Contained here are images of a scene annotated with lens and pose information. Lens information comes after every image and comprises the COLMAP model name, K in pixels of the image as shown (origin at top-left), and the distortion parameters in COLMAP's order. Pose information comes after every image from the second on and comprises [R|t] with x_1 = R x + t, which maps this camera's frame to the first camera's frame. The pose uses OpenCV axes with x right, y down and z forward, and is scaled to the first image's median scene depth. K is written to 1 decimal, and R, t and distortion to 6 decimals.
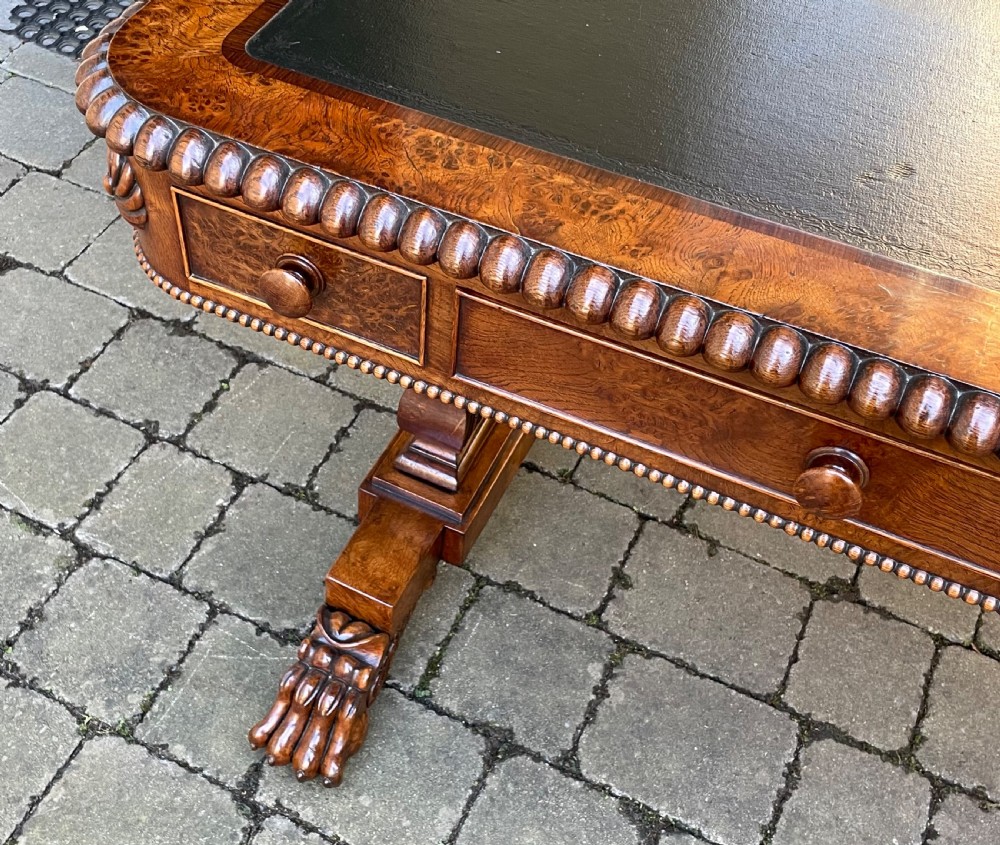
lens RADIAL K [[1304.4, 0, 454.8], [0, 1304.4, 404.5], [0, 0, 1]] dist [0.083480, 0.000000]
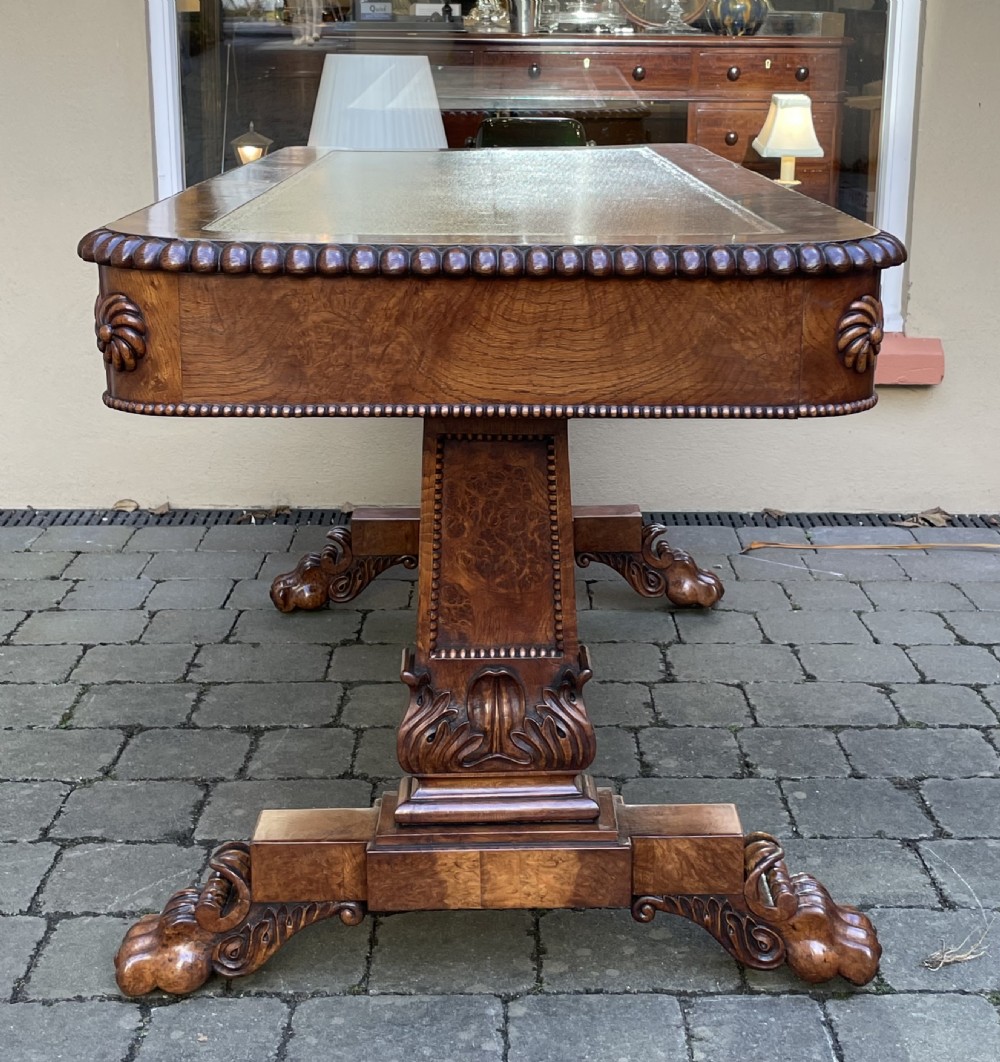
lens RADIAL K [[1706.9, 0, 544.5], [0, 1706.9, 432.4], [0, 0, 1]] dist [0.081321, 0.000000]
pose [[0.887209, -0.143434, 0.438506, -0.306561], [0.370112, 0.788730, -0.490838, 0.997917], [-0.275460, 0.597772, 0.752855, -0.590104]]
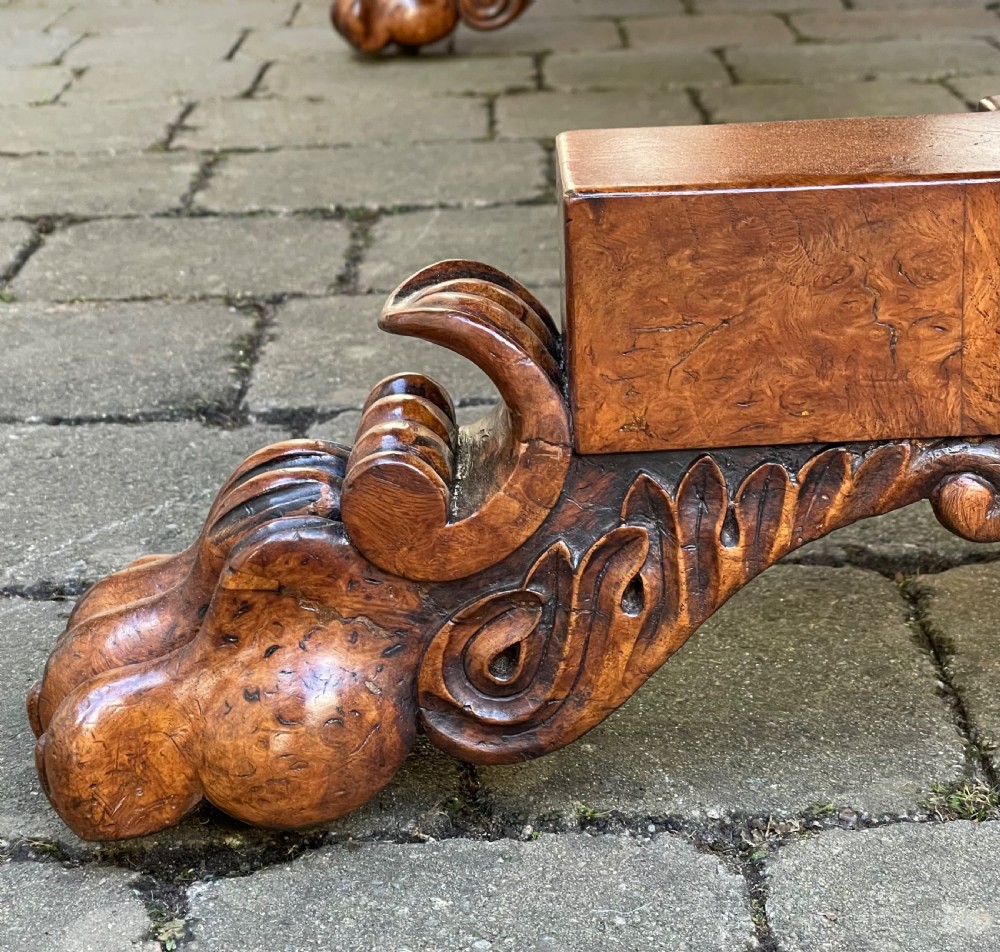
lens RADIAL K [[2171.0, 0, 513.2], [0, 2171.0, 372.2], [0, 0, 1]] dist [0.108852, 0.000000]
pose [[0.890501, -0.215279, 0.400827, -0.162237], [0.388938, 0.817313, -0.425120, 0.733684], [-0.236082, 0.534467, 0.811548, 0.258793]]
